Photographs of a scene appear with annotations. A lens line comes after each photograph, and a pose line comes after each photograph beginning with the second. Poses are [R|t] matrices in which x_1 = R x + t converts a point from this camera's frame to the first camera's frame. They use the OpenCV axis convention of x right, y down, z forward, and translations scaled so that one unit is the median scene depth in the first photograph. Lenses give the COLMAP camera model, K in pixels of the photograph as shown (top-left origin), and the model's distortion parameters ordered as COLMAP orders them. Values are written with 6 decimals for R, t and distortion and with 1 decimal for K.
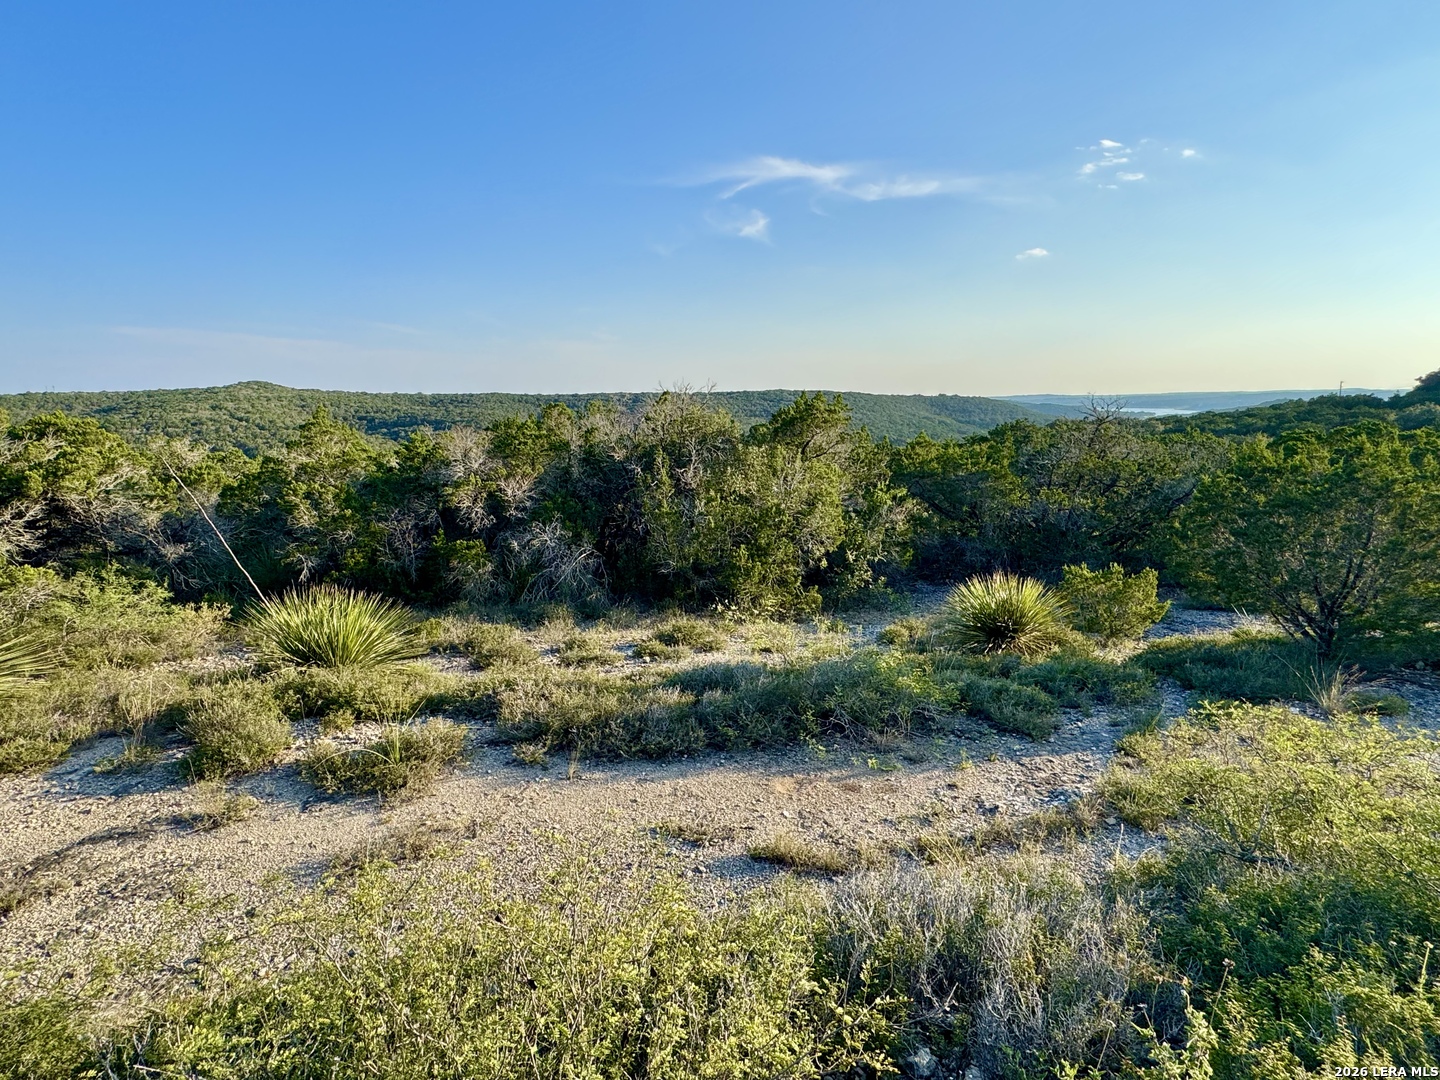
lens RADIAL K [[741.8, 0, 720.3], [0, 741.8, 536.5], [0, 0, 1]] dist [-0.003656, 0.003341]
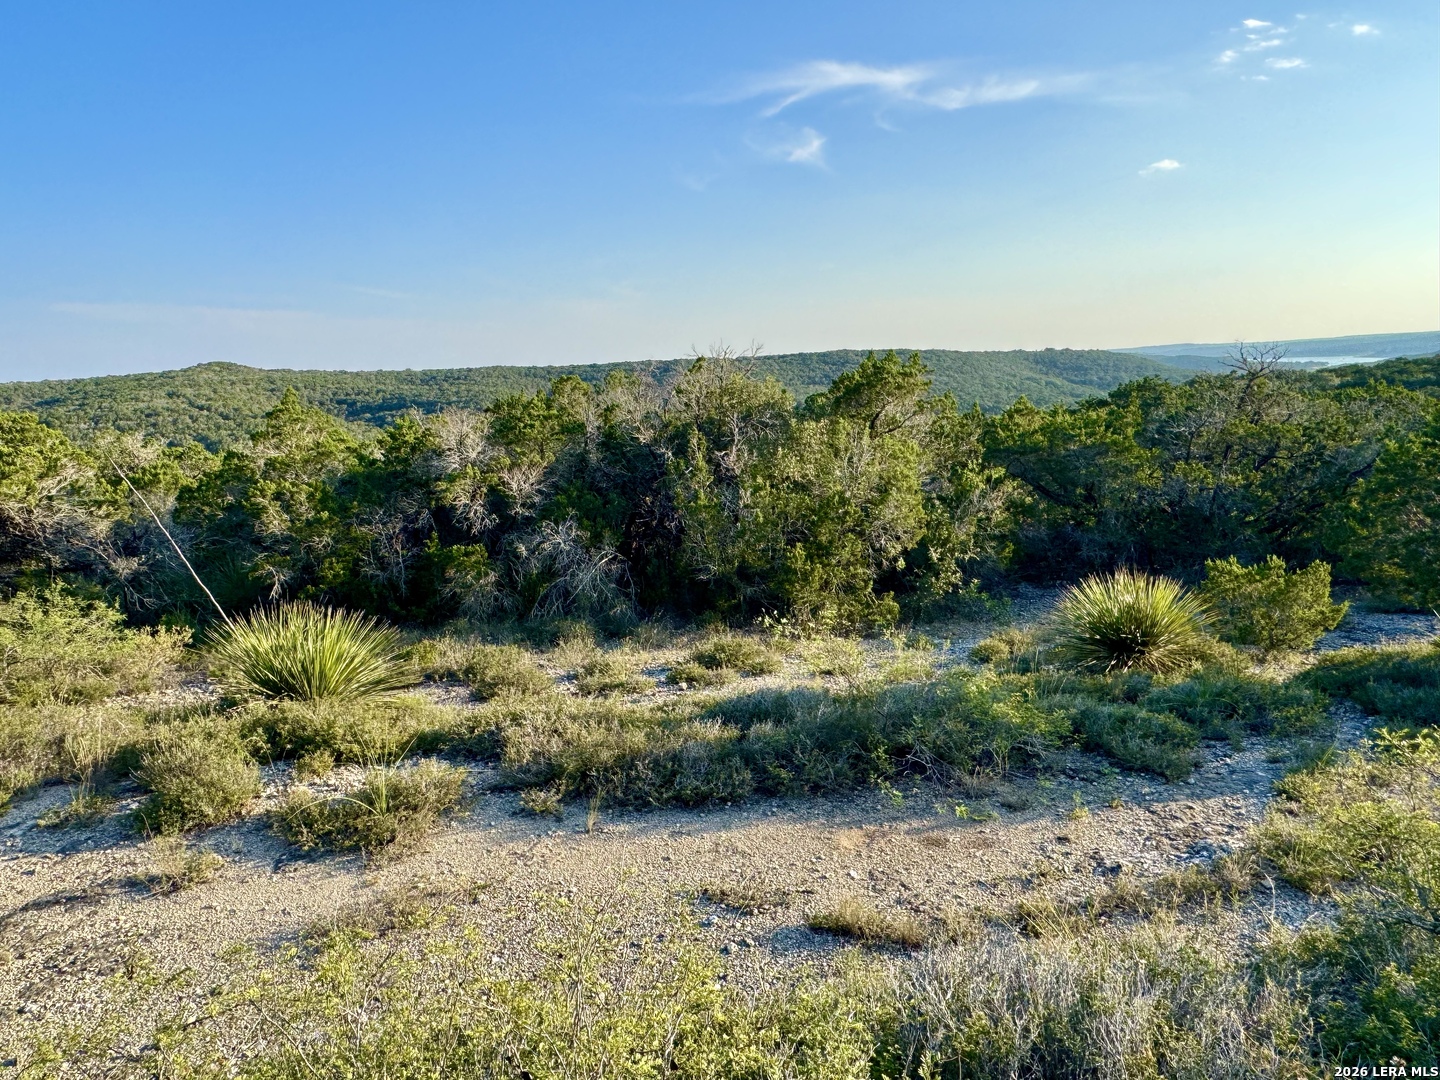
lens RADIAL K [[913.4, 0, 718.8], [0, 913.4, 536.1], [0, 0, 1]] dist [-0.006835, 0.007134]
pose [[0.997852, -0.023328, -0.061219, 0.004094], [0.023462, 0.999724, 0.001468, 0.000133], [0.061167, -0.002901, 0.998123, -0.000508]]
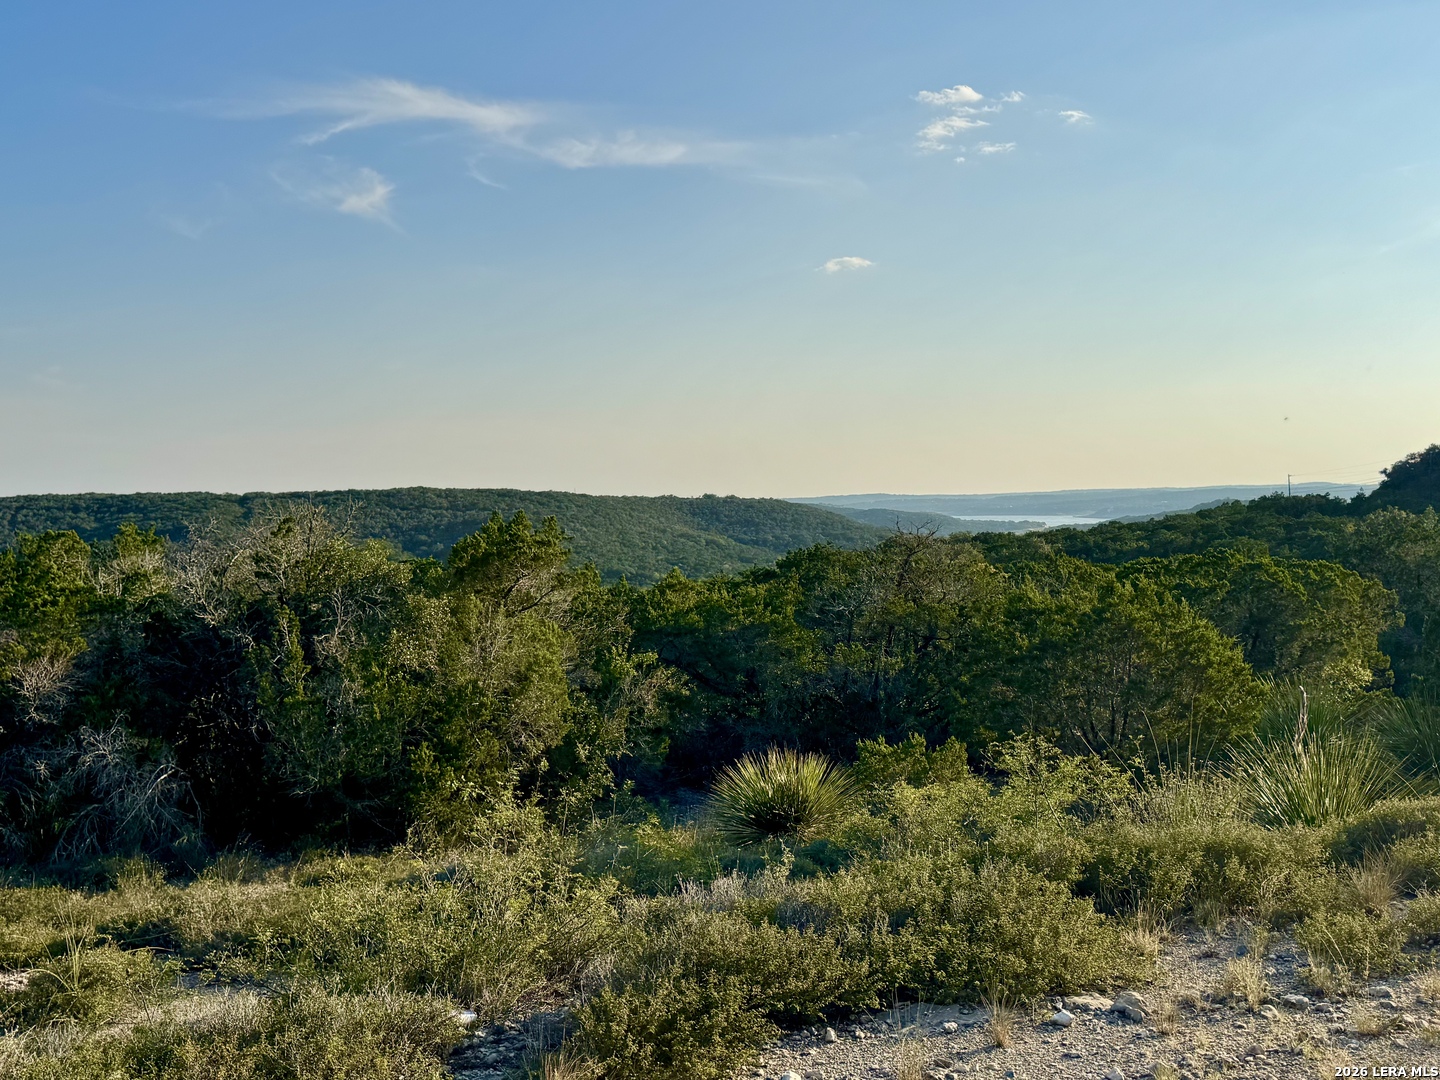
lens RADIAL K [[1408.1, 0, 711.8], [0, 1408.1, 551.3], [0, 0, 1]] dist [0.062922, 0.000000]
pose [[0.959200, -0.016057, 0.282271, -0.077985], [0.057419, 0.988643, -0.138880, 0.031851], [-0.276836, 0.149422, 0.949229, -0.315062]]
